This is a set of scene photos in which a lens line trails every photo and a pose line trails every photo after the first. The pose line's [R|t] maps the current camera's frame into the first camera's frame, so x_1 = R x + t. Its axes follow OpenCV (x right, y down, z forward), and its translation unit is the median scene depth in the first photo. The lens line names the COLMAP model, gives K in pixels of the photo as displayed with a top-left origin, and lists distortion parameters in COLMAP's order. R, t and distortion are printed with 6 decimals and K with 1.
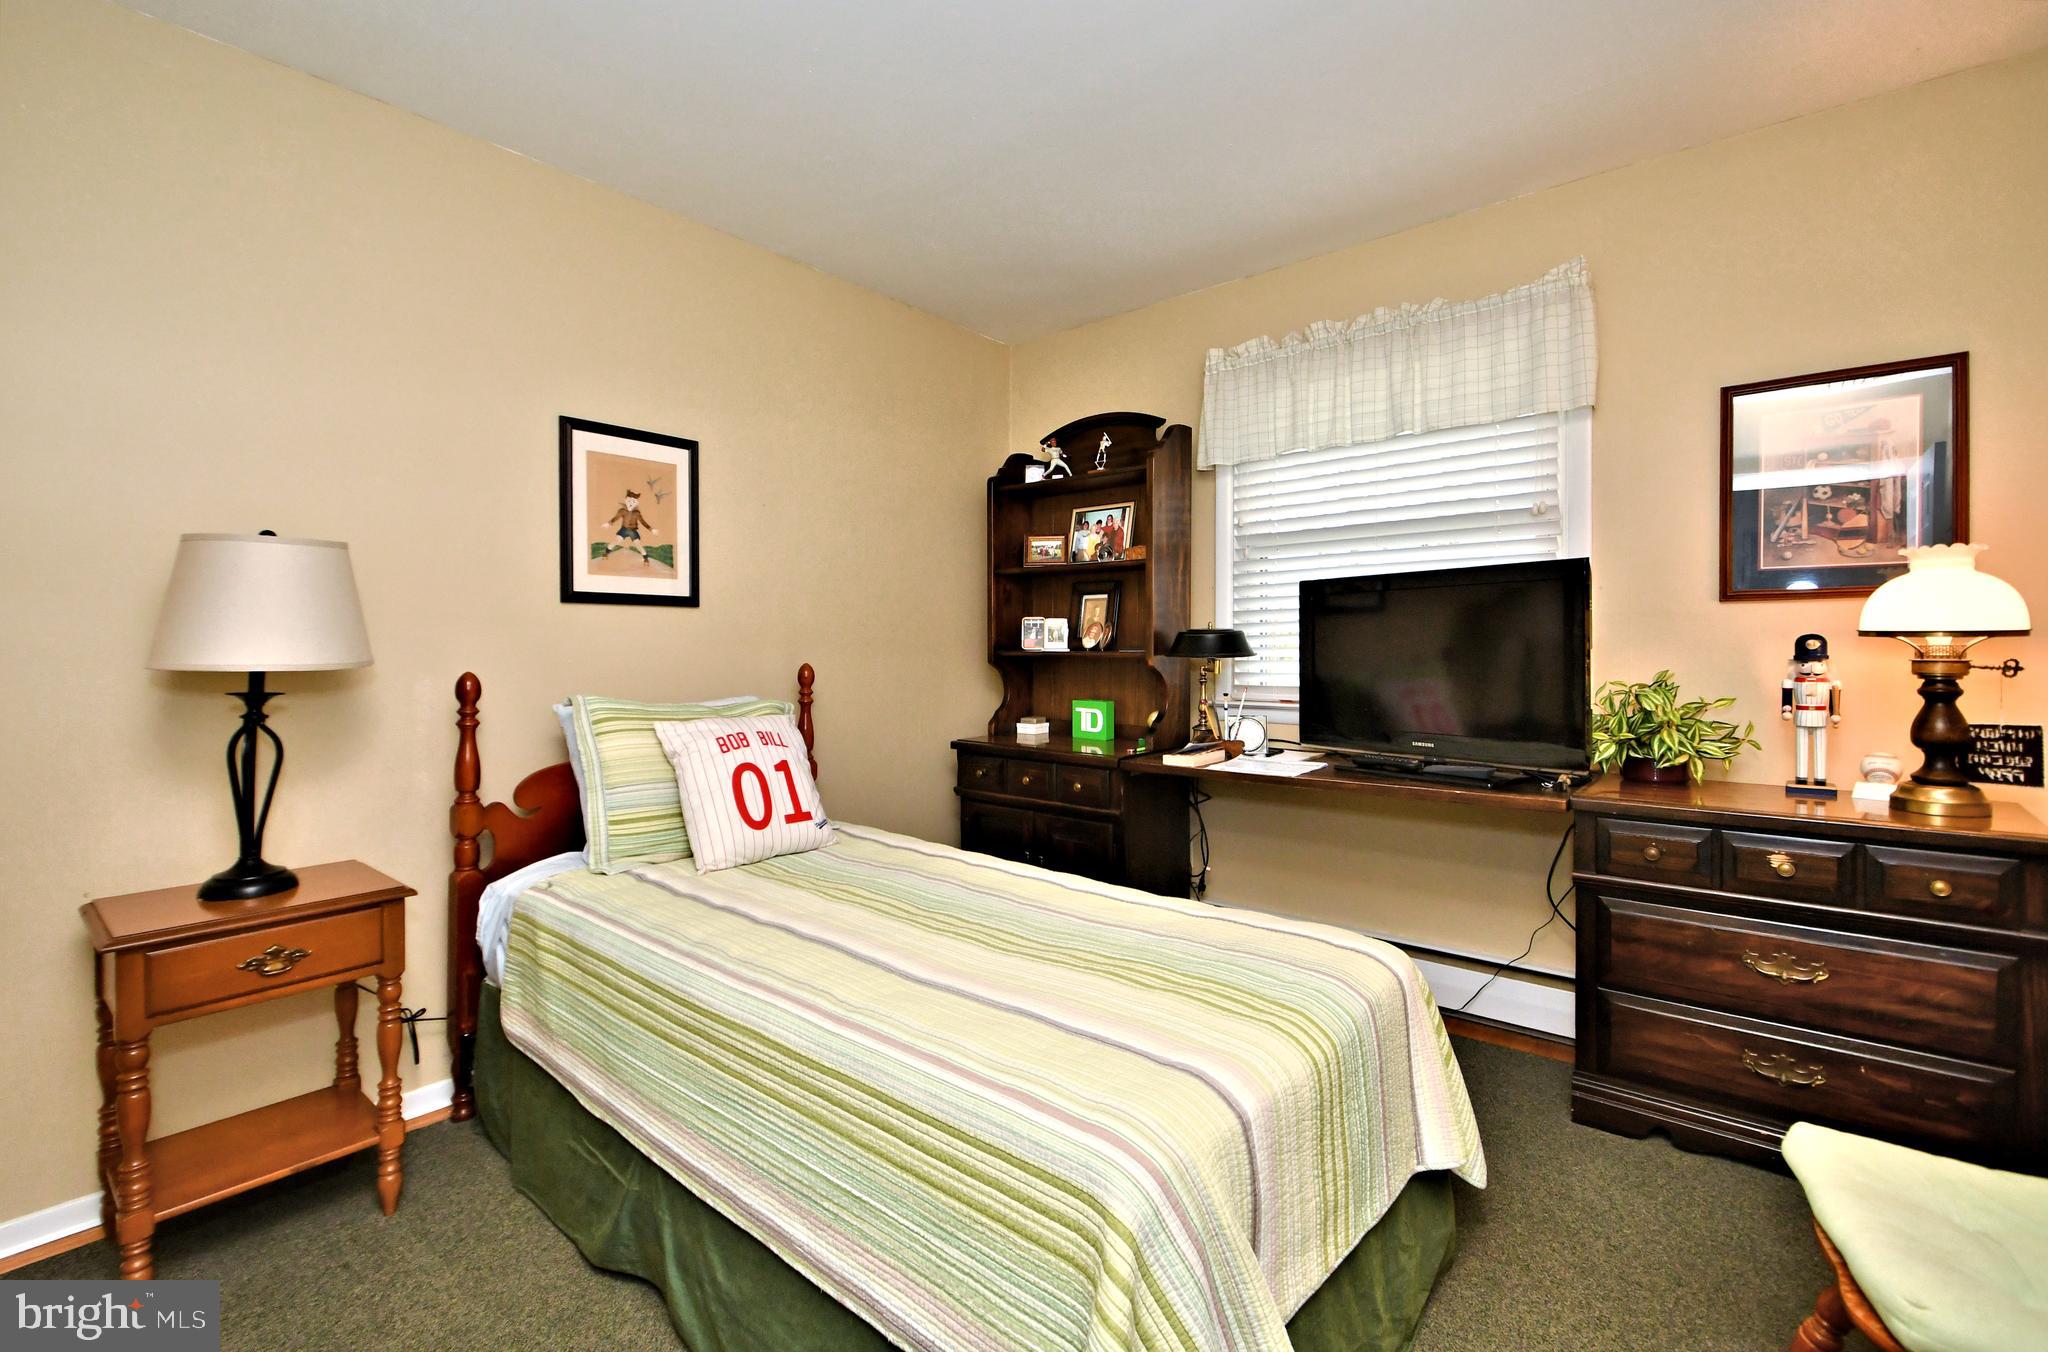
lens RADIAL K [[915.0, 0, 1022.4], [0, 915.0, 647.6], [0, 0, 1]] dist [0.010579, -0.000163]
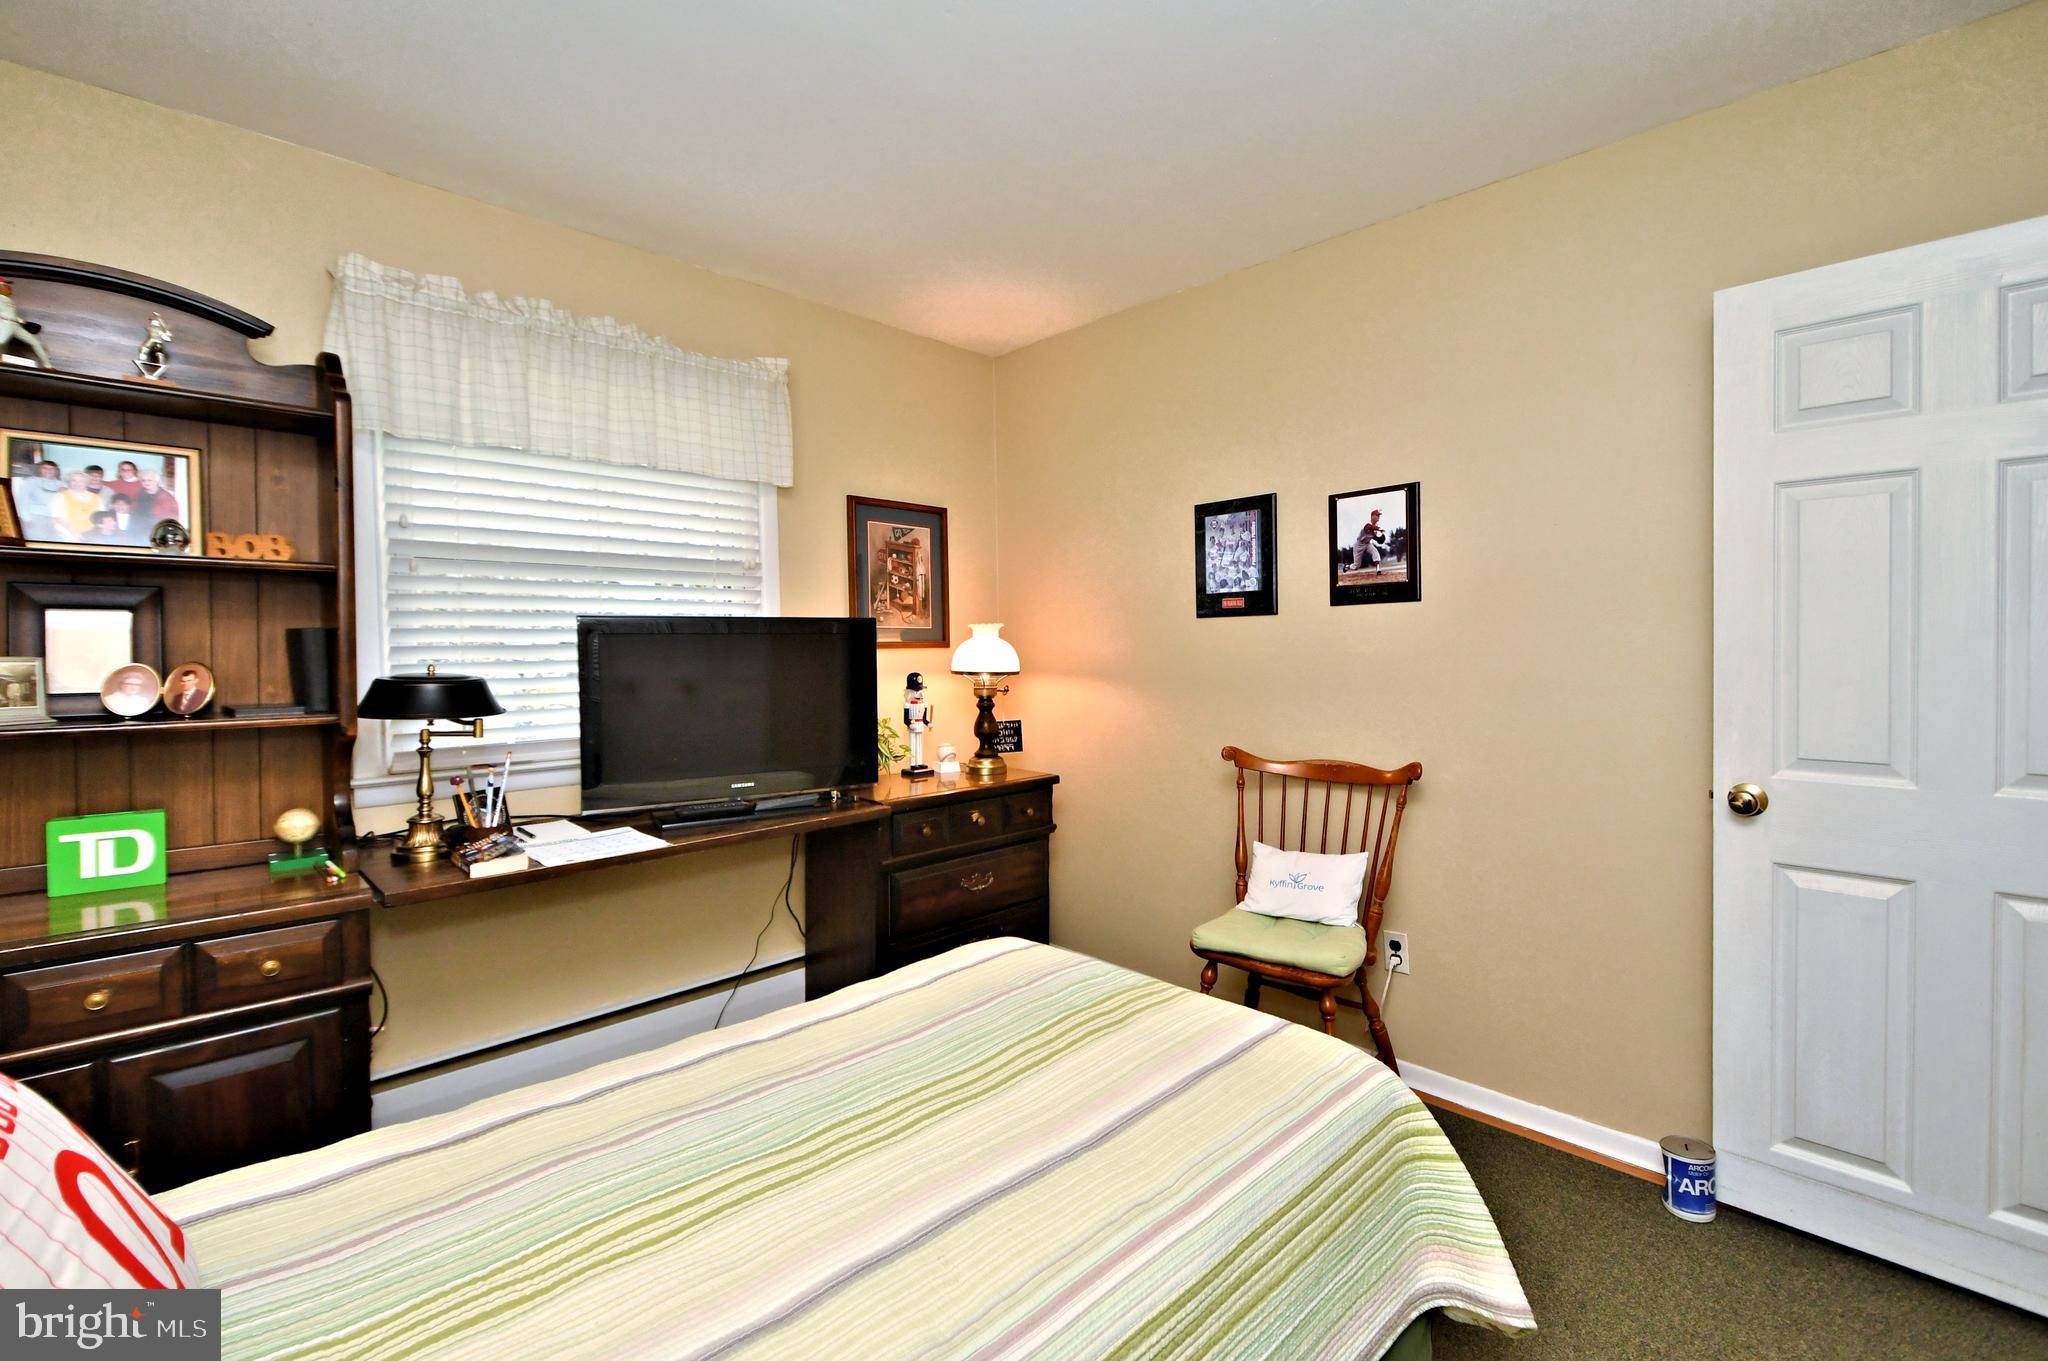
lens RADIAL K [[897.5, 0, 1024.0], [0, 897.5, 680.5], [0, 0, 1]] dist [0.022840, 0.000006]
pose [[0.072440, -0.037056, 0.996684, -0.685360], [0.004401, 0.999312, 0.036833, -0.060289], [-0.997363, 0.001718, 0.072553, 0.755608]]
